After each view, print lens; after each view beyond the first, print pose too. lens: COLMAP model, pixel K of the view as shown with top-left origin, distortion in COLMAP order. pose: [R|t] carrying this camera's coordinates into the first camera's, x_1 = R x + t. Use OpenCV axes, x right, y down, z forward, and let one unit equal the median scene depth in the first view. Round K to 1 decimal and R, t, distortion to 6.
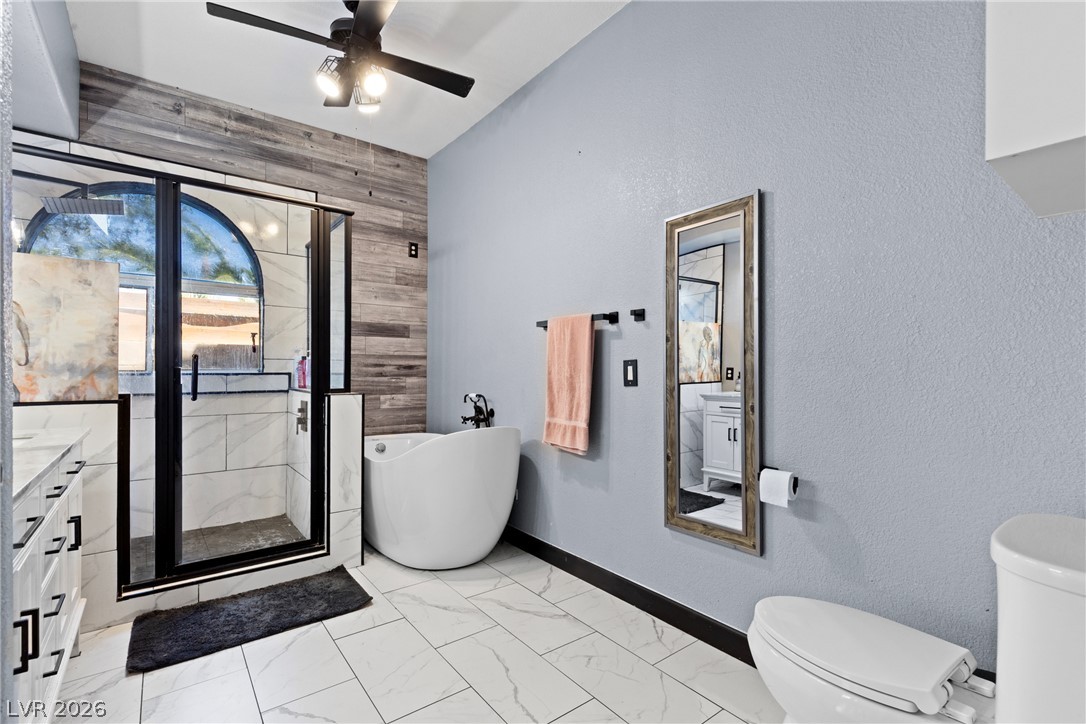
lens RADIAL K [[489.2, 0, 548.3], [0, 489.2, 363.5], [0, 0, 1]] dist [0.009651, -0.000612]
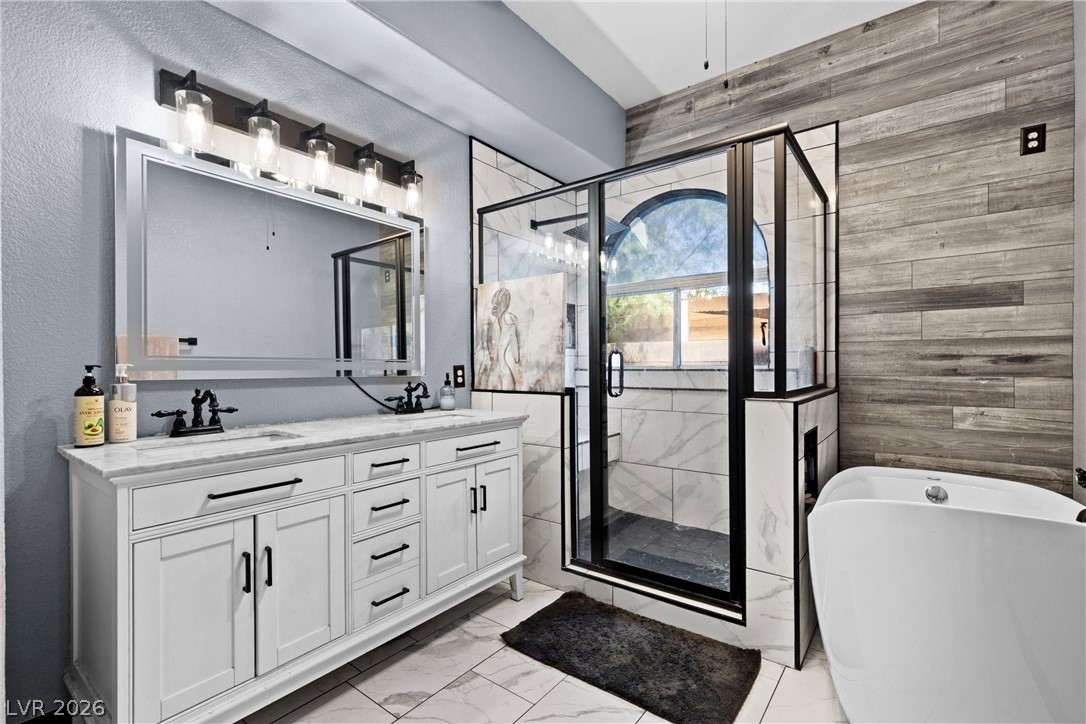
lens RADIAL K [[489.2, 0, 548.3], [0, 489.2, 363.5], [0, 0, 1]] dist [0.009651, -0.000612]
pose [[0.256958, -0.009806, -0.966373, 0.125254], [0.017325, 0.999835, -0.005539, 0.007538], [0.966267, -0.015319, 0.257085, 0.404461]]
